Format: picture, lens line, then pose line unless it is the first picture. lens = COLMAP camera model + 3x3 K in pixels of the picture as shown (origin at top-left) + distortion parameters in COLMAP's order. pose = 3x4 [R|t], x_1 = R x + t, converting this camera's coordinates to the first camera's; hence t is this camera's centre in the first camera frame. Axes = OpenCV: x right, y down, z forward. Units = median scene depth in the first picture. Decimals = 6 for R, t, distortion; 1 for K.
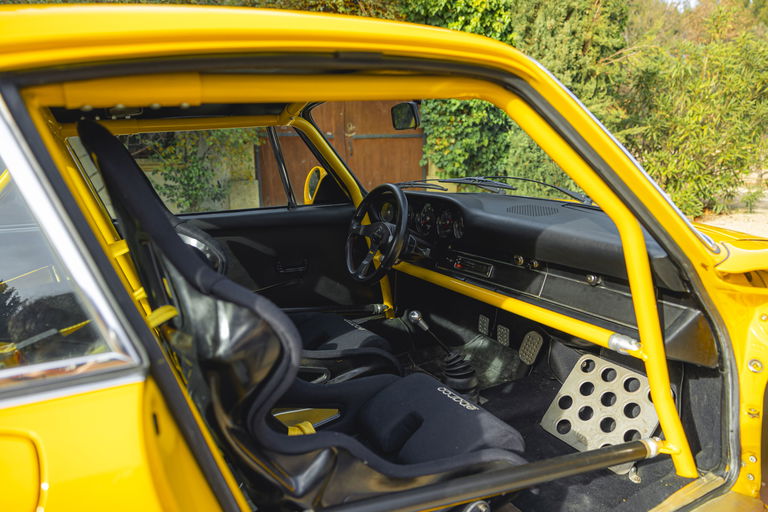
lens RADIAL K [[523.6, 0, 379.8], [0, 523.6, 263.2], [0, 0, 1]] dist [0.006462, -0.002941]
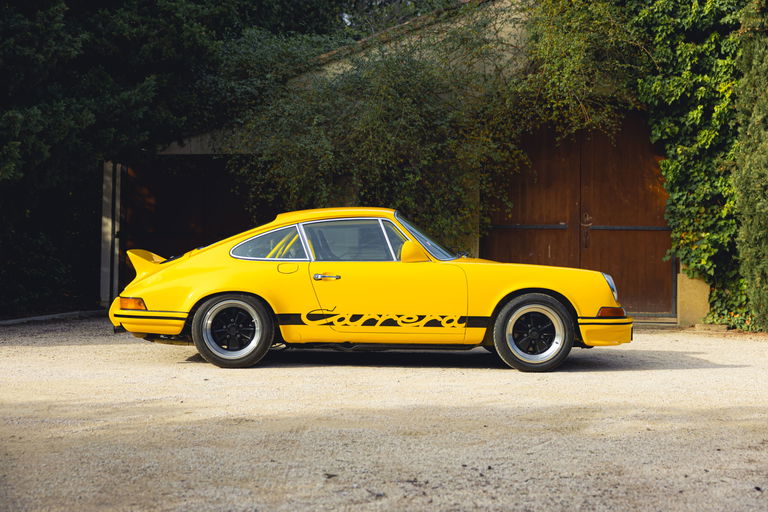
lens RADIAL K [[1016.7, 0, 385.0], [0, 1016.7, 250.8], [0, 0, 1]] dist [-0.013145, 0.000000]
pose [[0.884740, 0.018012, -0.465736, 0.572670], [-0.115477, 0.976569, -0.181600, 0.198717], [0.451552, 0.214450, 0.866090, -0.862286]]
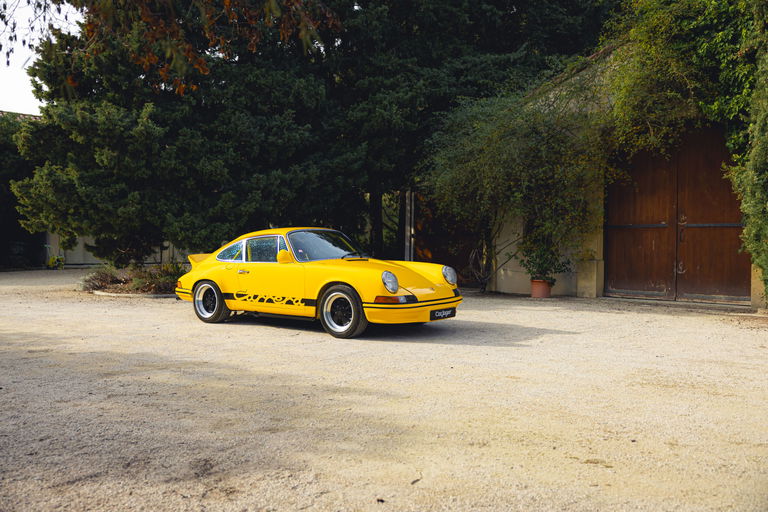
lens RADIAL K [[681.2, 0, 382.9], [0, 681.2, 255.7], [0, 0, 1]] dist [-0.039701, -0.007918]
pose [[0.415019, 0.031426, -0.909270, 1.240840], [-0.185512, 0.981330, -0.050757, 0.017437], [0.890699, 0.189746, 0.413100, -0.209918]]
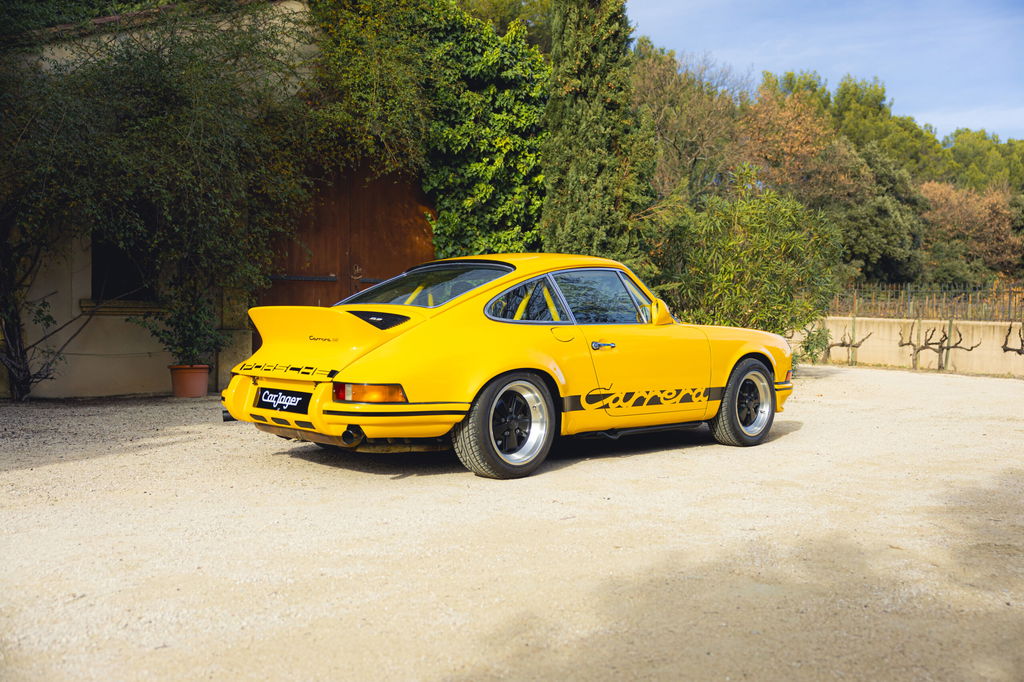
lens RADIAL K [[1017.0, 0, 512.1], [0, 1017.0, 344.4], [0, 0, 1]] dist [-0.015334, 0.000000]
pose [[0.961945, 0.017670, 0.272672, -0.312374], [0.031312, 0.984205, -0.174244, 0.176803], [-0.271444, 0.176151, 0.946197, -0.704064]]
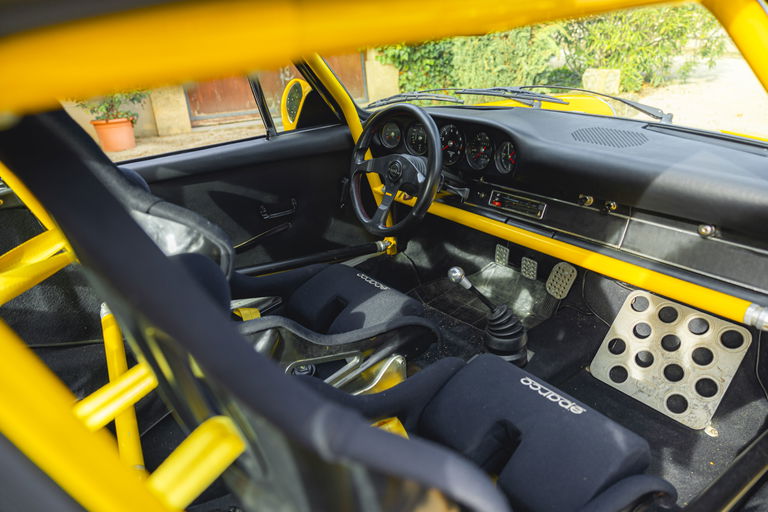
lens RADIAL K [[523.6, 0, 395.3], [0, 523.6, 272.3], [0, 0, 1]] dist [0.006462, -0.002941]
pose [[0.988386, -0.096671, 0.117247, -0.008196], [0.068807, 0.972636, 0.221910, -0.005990], [-0.135491, -0.211265, 0.967992, 0.014417]]
